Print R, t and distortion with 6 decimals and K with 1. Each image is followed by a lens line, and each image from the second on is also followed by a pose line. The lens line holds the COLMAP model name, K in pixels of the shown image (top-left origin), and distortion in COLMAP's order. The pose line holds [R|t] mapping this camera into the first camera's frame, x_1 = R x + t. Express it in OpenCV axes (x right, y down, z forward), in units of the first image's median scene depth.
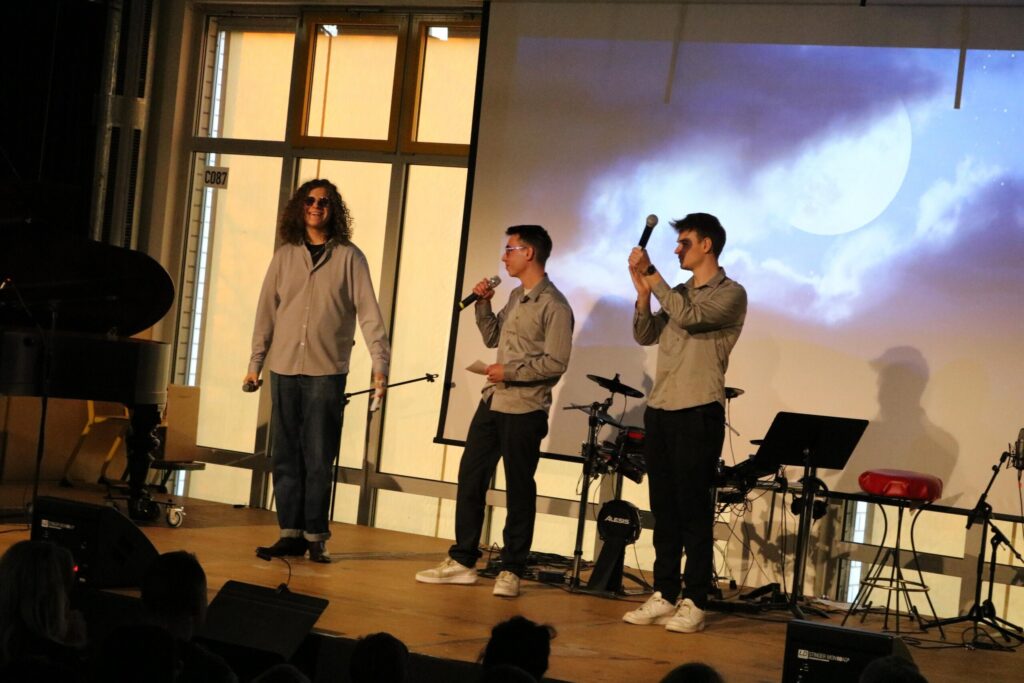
lens RADIAL K [[2397.9, 0, 506.5], [0, 2397.9, 344.7], [0, 0, 1]] dist [0.003488, 0.263386]
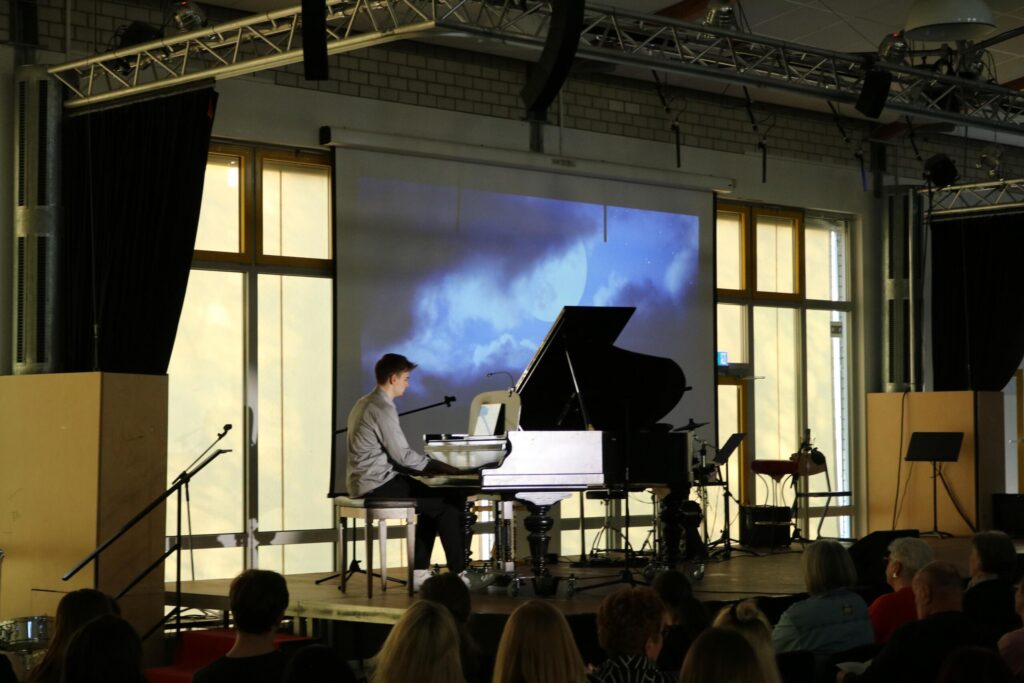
lens RADIAL K [[2081.7, 0, 511.1], [0, 2081.7, 340.9], [0, 0, 1]] dist [0.016027, 0.071181]
pose [[0.204696, -0.055377, 0.977258, -1.104432], [0.036400, 0.998138, 0.048936, -0.093733], [-0.978148, 0.025555, 0.206331, 0.705100]]
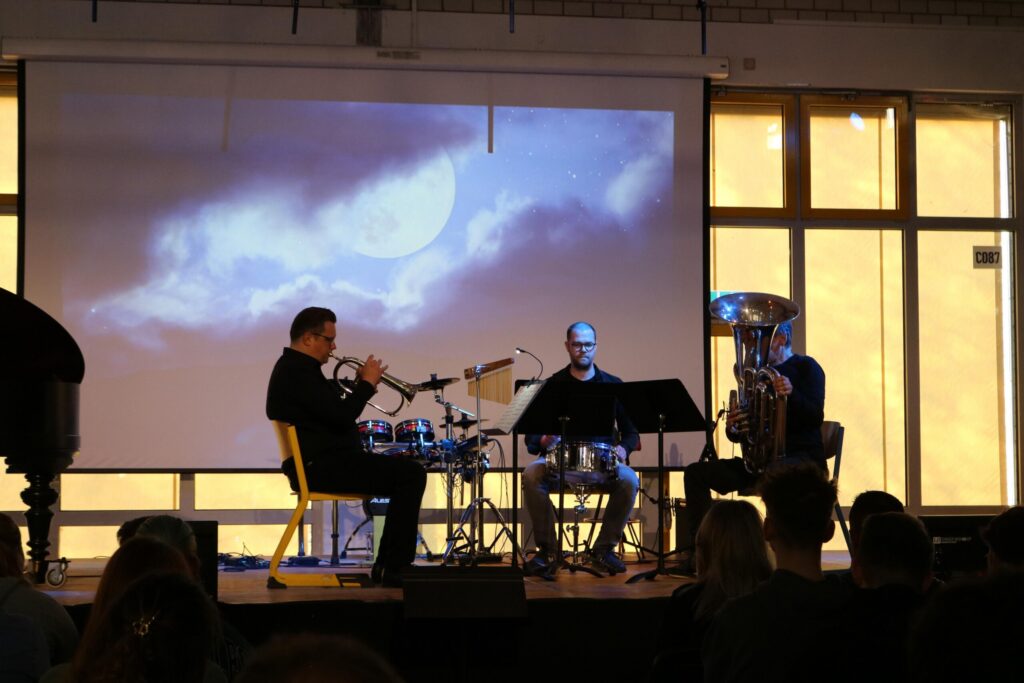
lens RADIAL K [[1910.6, 0, 505.0], [0, 1910.6, 344.0], [0, 0, 1]] dist [-0.017709, 0.153691]
pose [[0.743407, -0.061230, 0.666030, -0.439451], [0.083643, 0.996494, -0.001749, 0.003798], [-0.663588, 0.057009, 0.745923, 0.229612]]
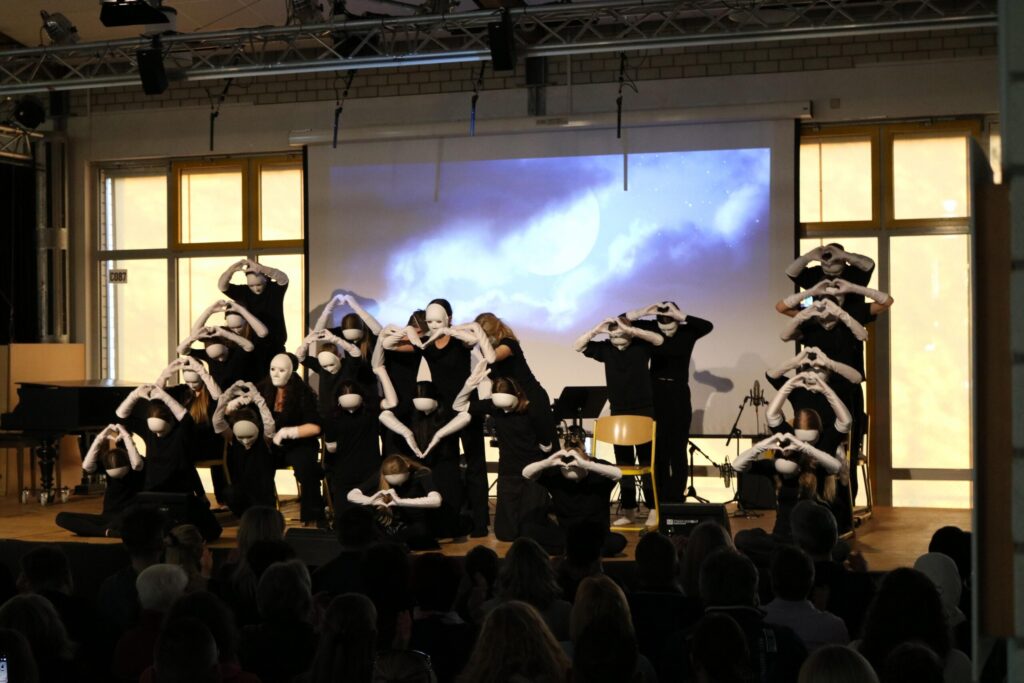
lens RADIAL K [[1700.7, 0, 511.2], [0, 1700.7, 342.2], [0, 0, 1]] dist [-0.046553, 0.142759]
pose [[0.965931, -0.106430, 0.235902, -0.155980], [0.107801, 0.994147, 0.007115, -0.011513], [-0.235278, 0.018558, 0.971751, -0.093398]]
